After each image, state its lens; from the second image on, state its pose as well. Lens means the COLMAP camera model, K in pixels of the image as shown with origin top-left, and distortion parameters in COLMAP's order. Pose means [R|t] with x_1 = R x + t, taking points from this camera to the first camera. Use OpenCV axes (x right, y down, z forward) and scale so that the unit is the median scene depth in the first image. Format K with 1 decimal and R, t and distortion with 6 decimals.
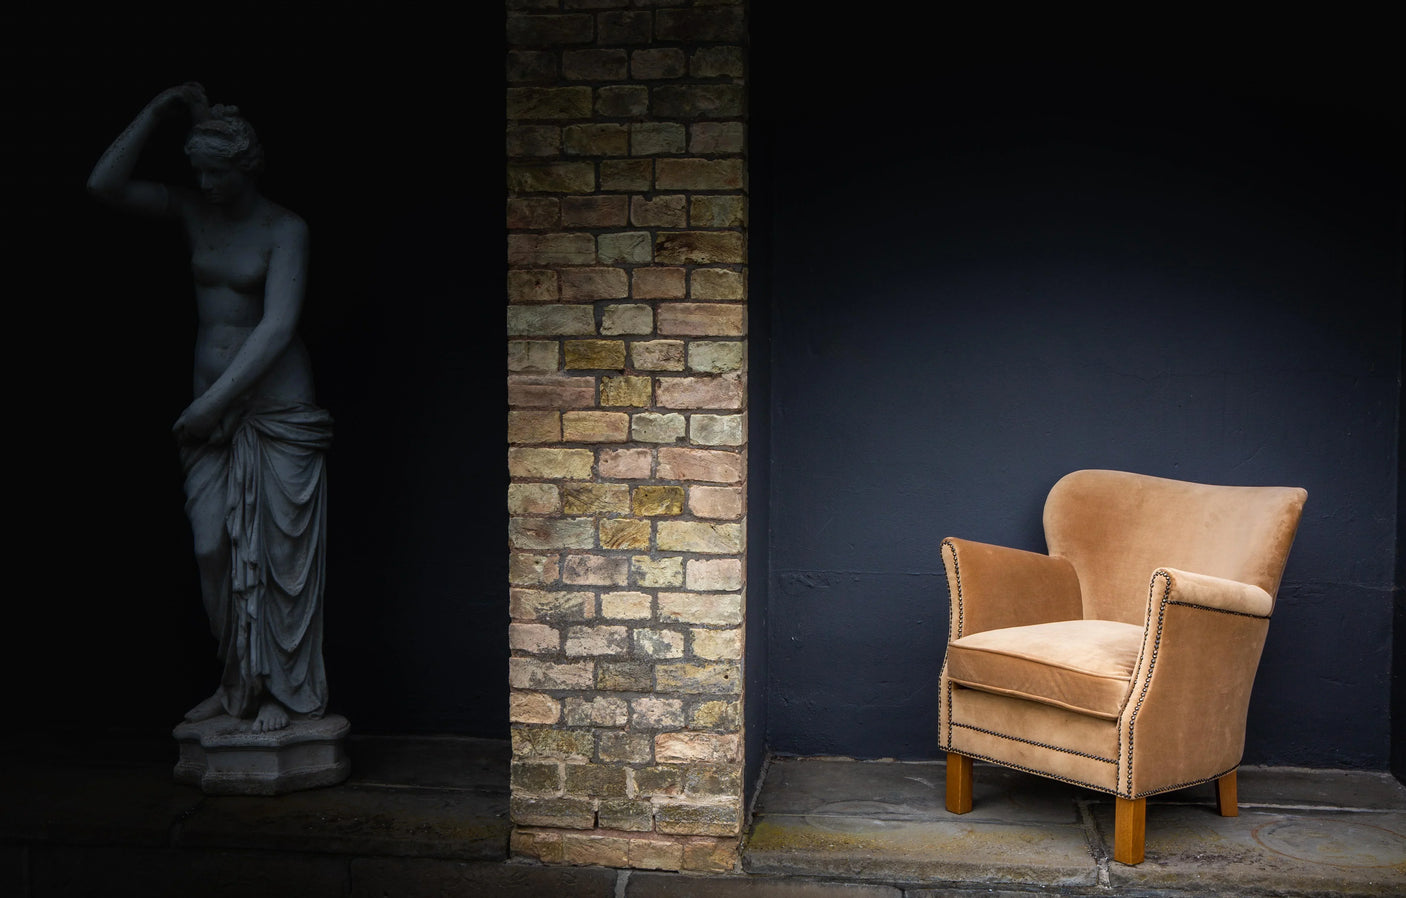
lens RADIAL K [[1708.8, 0, 706.3], [0, 1708.8, 428.7], [0, 0, 1]] dist [-0.033956, 0.090526]
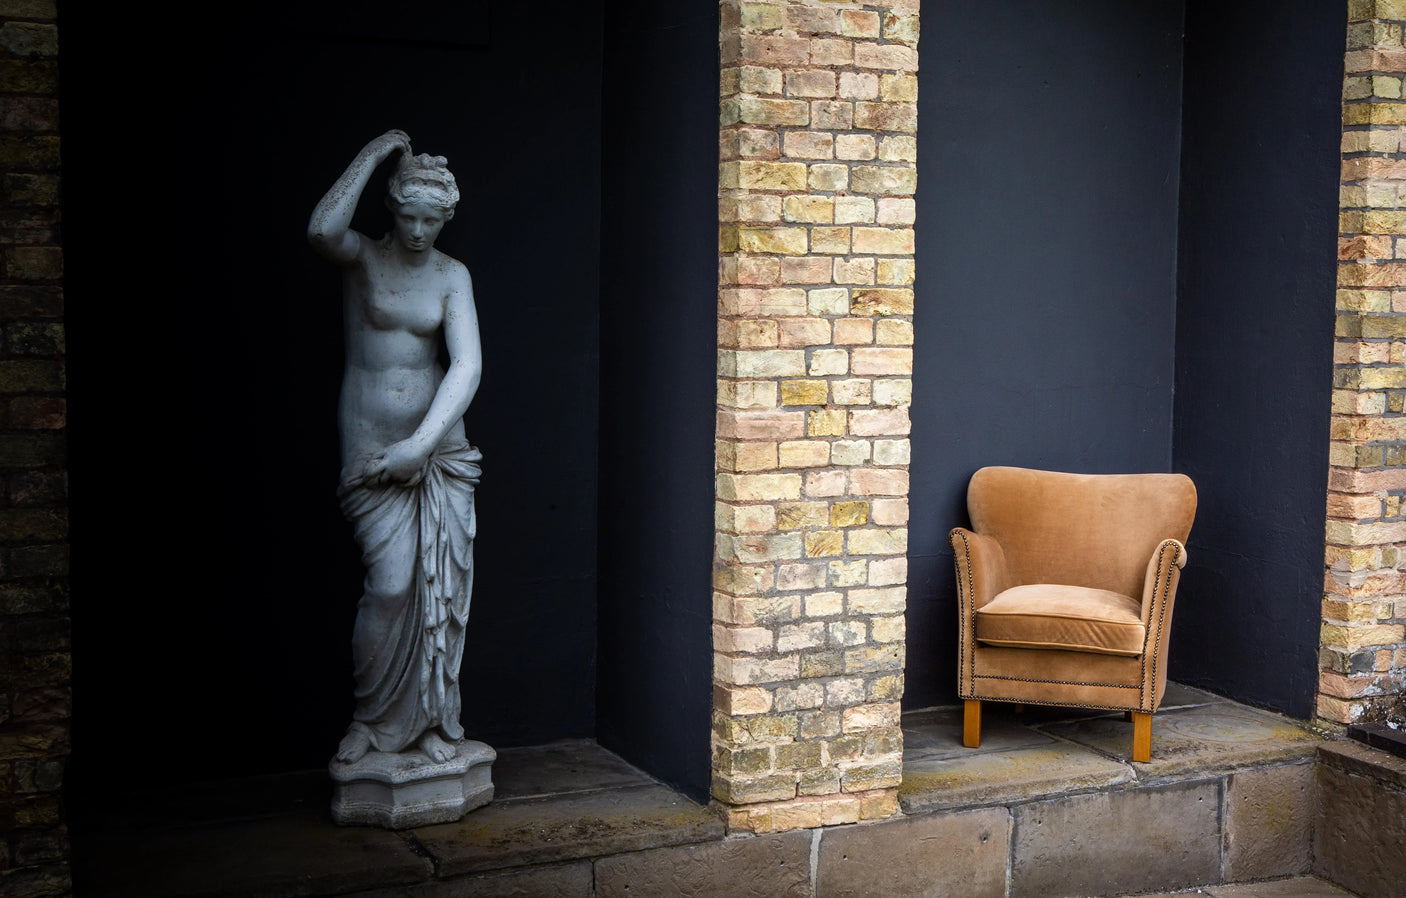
lens RADIAL K [[1784.2, 0, 696.7], [0, 1784.2, 425.7], [0, 0, 1]] dist [-0.025183, 0.098049]
pose [[0.842779, -0.037139, 0.536978, -0.781269], [0.028511, 0.999296, 0.024366, -0.052286], [-0.537505, -0.005225, 0.843245, 0.009598]]
